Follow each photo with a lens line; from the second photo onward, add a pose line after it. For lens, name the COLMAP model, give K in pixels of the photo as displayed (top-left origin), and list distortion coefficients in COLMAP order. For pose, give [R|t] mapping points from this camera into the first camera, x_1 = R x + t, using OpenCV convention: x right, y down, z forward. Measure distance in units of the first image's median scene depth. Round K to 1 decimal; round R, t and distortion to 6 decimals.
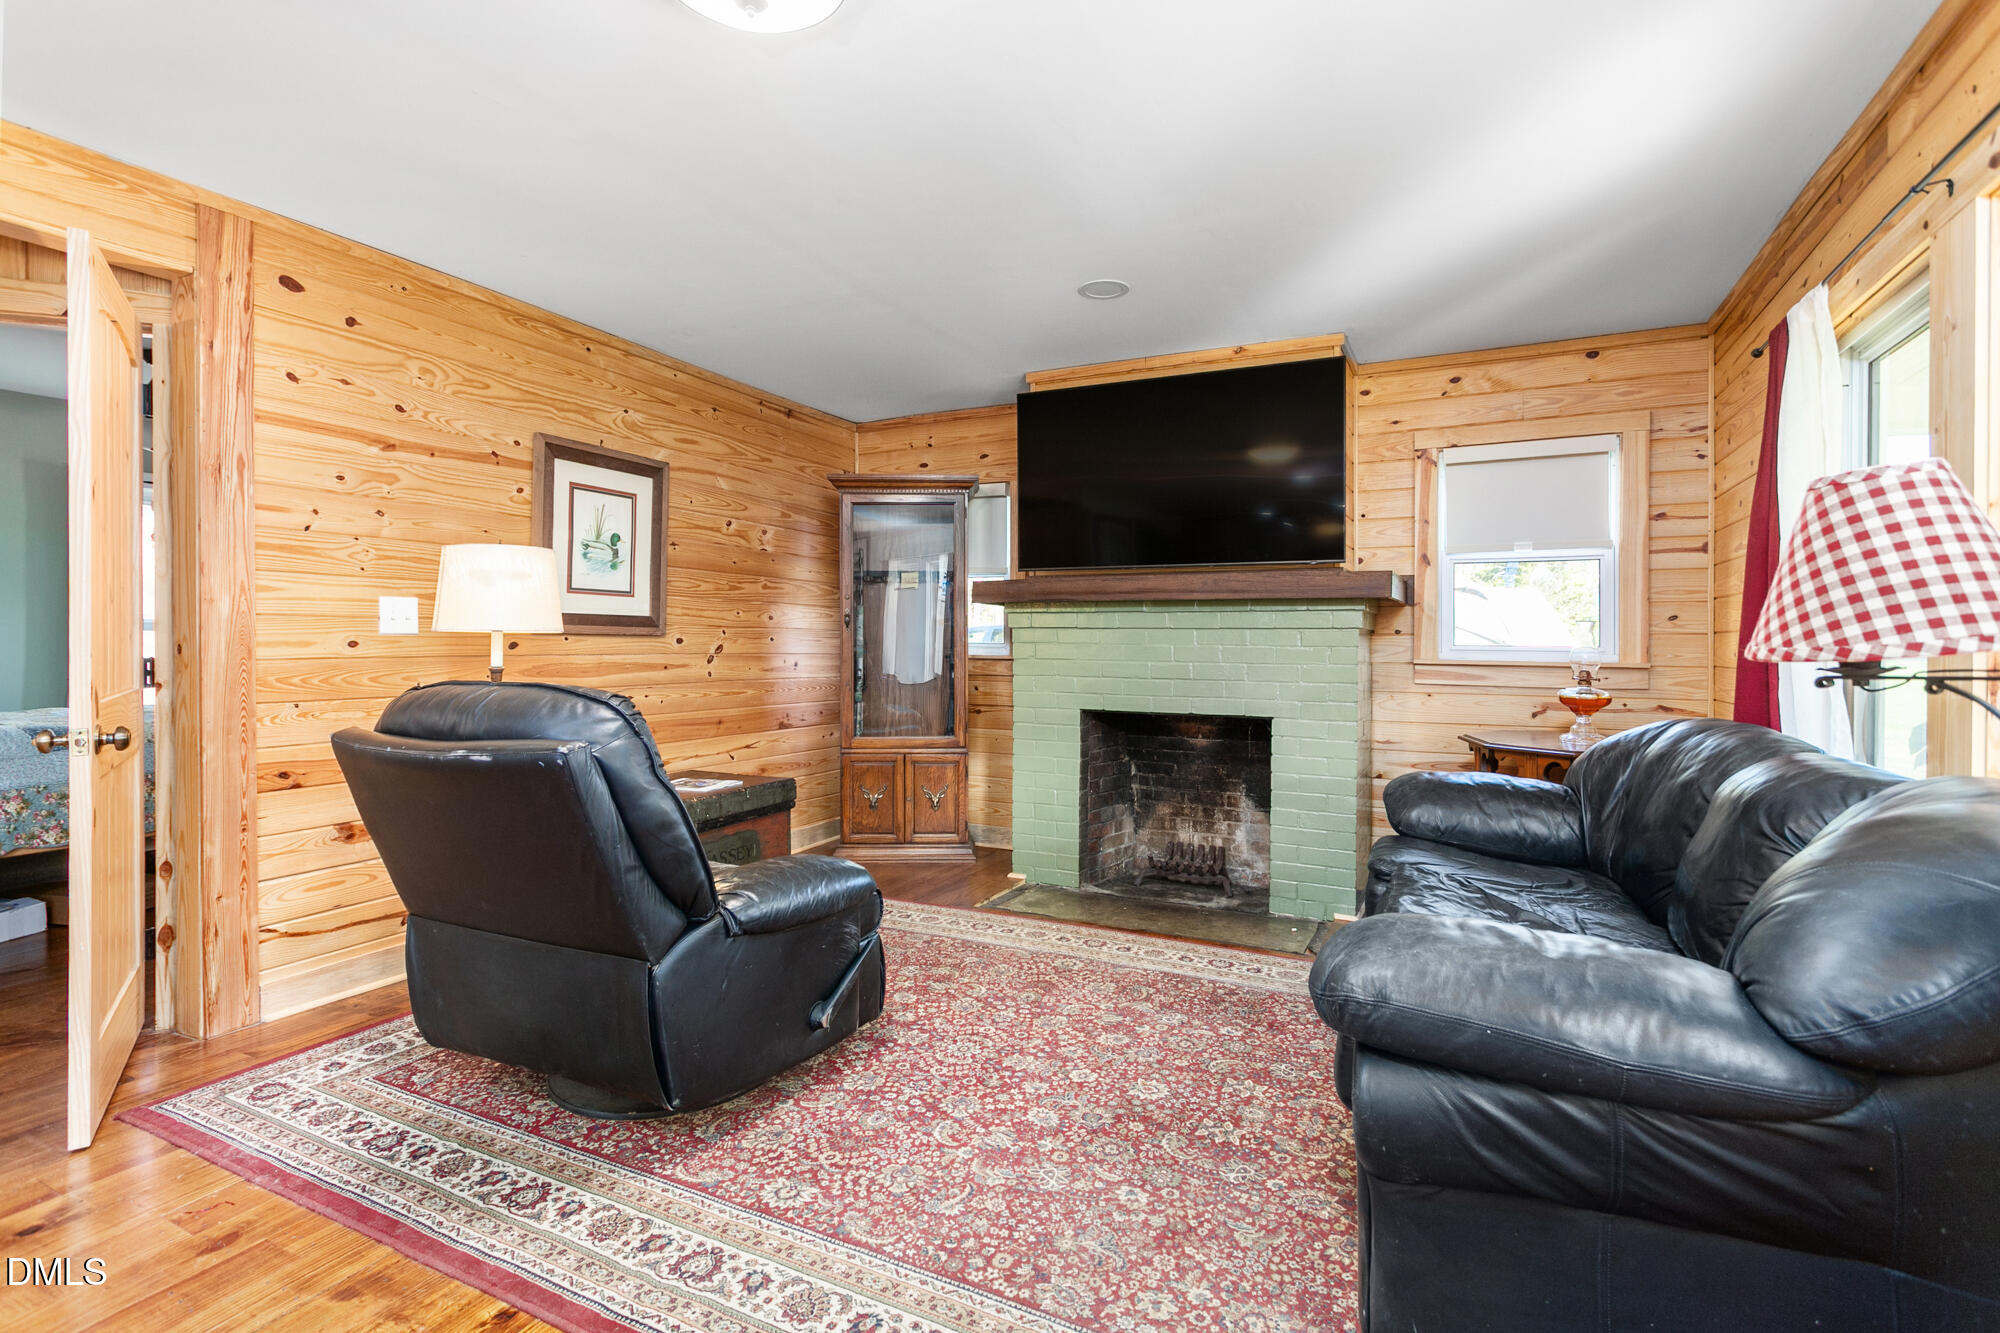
lens RADIAL K [[967.2, 0, 1000.3], [0, 967.2, 620.1], [0, 0, 1]] dist [0.000792, 0.000623]
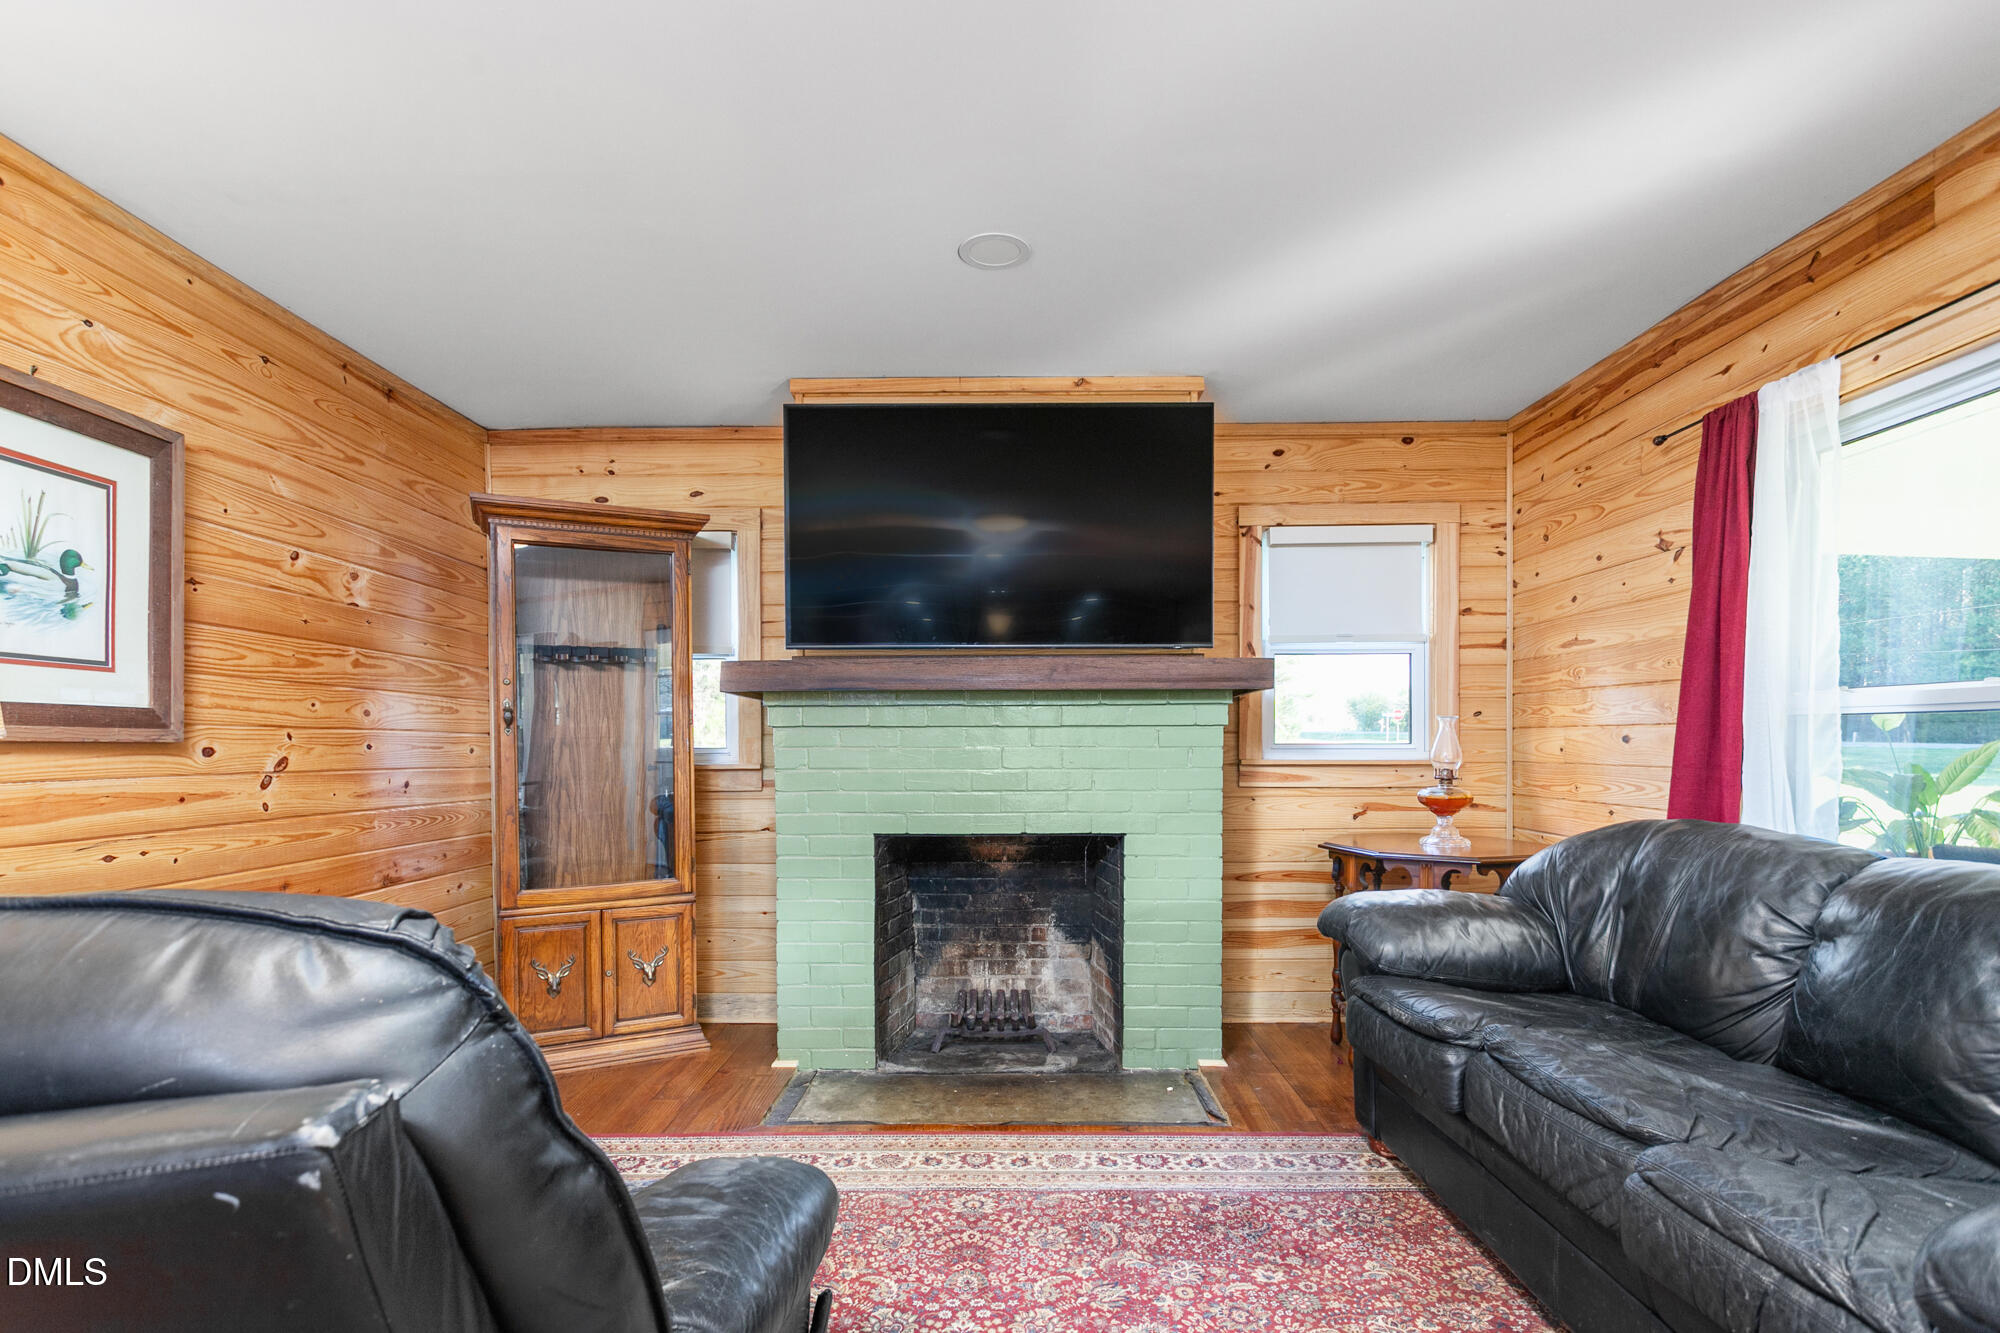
lens RADIAL K [[977.8, 0, 999.1], [0, 977.8, 740.4], [0, 0, 1]] dist [0.001324, 0.001079]
pose [[0.896772, -0.009885, 0.442382, -0.167580], [0.001094, 0.999797, 0.020123, 0.003645], [-0.442491, -0.017561, 0.896601, 0.272483]]
